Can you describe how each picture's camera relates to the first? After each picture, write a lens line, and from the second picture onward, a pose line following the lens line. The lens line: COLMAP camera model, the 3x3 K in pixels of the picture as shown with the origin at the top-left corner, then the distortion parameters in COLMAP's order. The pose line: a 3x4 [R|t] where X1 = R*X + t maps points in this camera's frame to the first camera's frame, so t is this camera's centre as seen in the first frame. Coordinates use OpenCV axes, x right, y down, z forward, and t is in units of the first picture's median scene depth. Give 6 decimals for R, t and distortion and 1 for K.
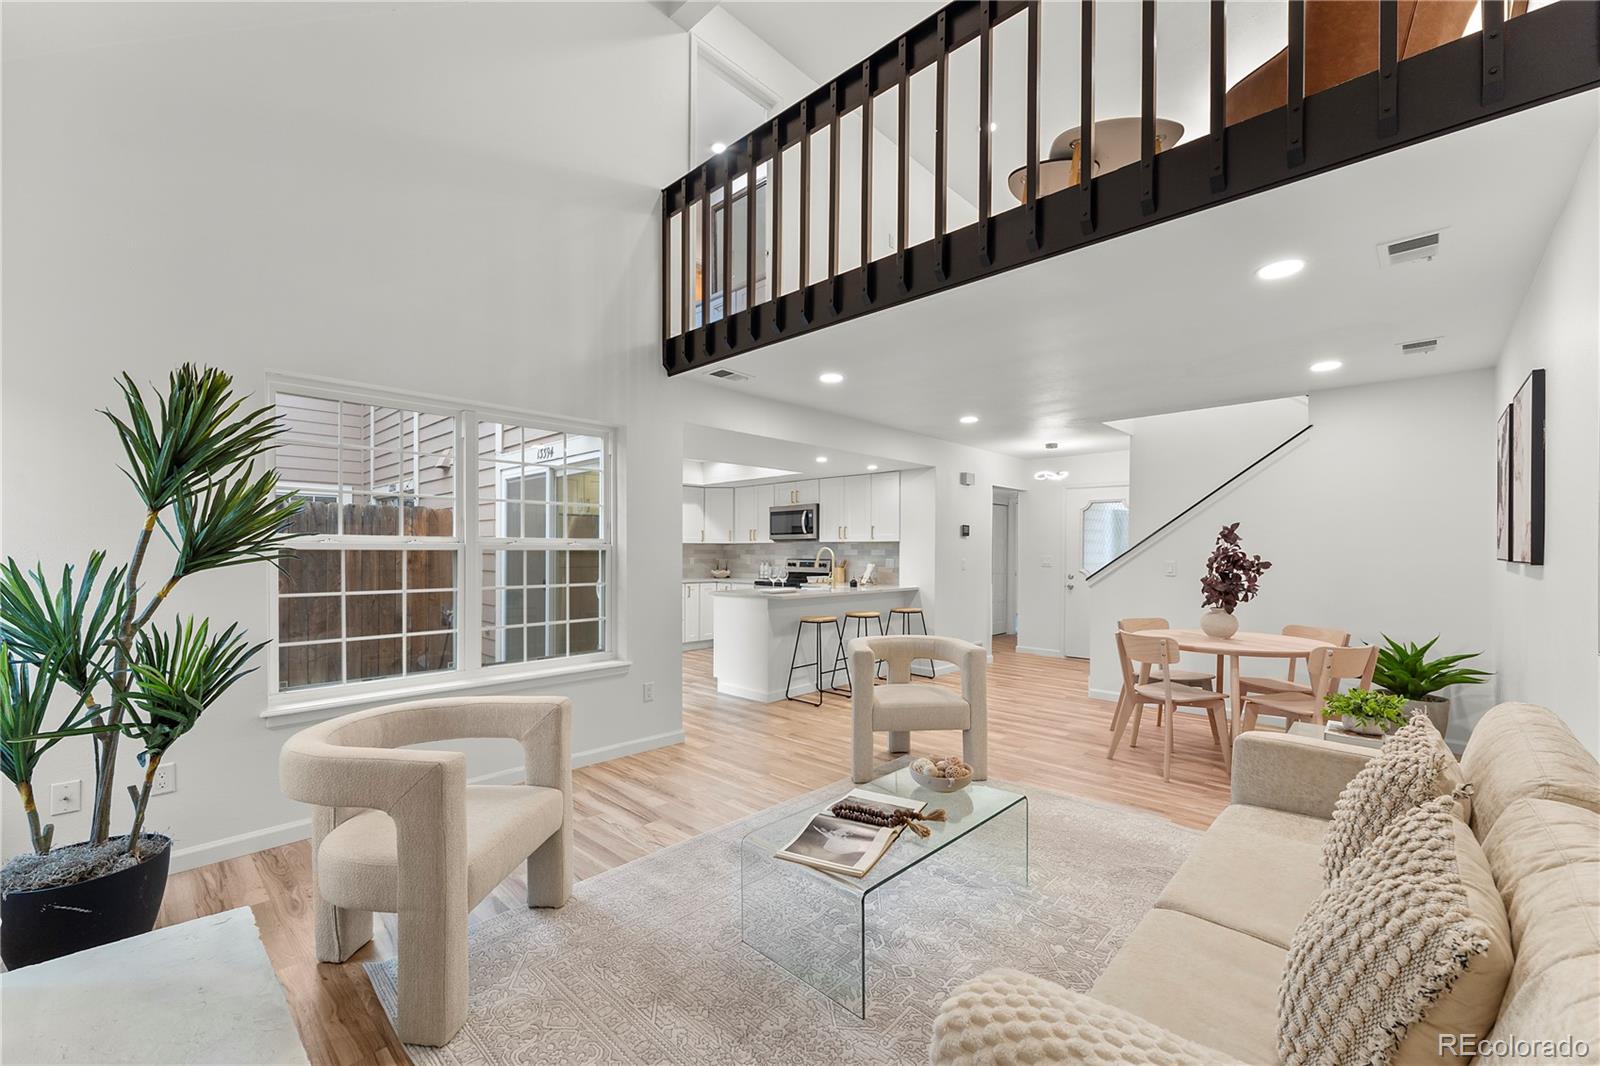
lens RADIAL K [[646.6, 0, 790.9], [0, 646.6, 550.9], [0, 0, 1]] dist [-0.000175, -0.000092]
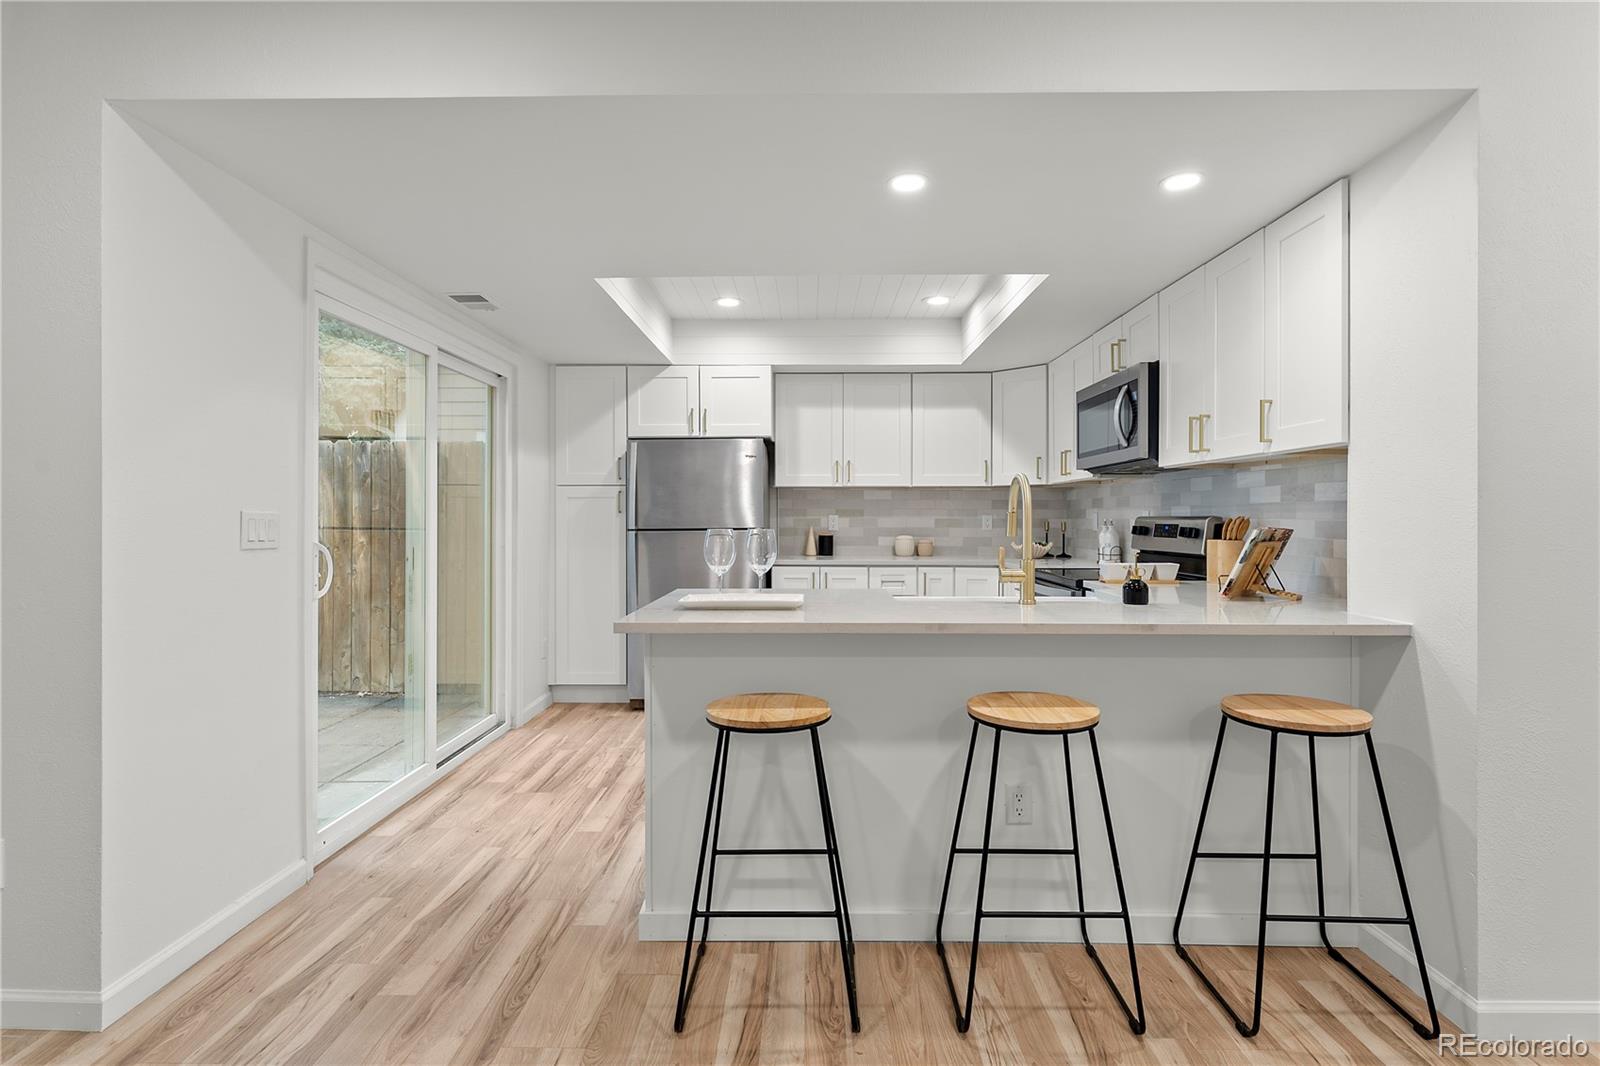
lens RADIAL K [[772.0, 0, 811.7], [0, 772.0, 520.0], [0, 0, 1]] dist [-0.010472, 0.003734]
pose [[0.701441, 0.001136, -0.712726, 0.213213], [0.001872, 0.999992, 0.003436, 0.013581], [0.712725, -0.003745, 0.701434, 0.561945]]
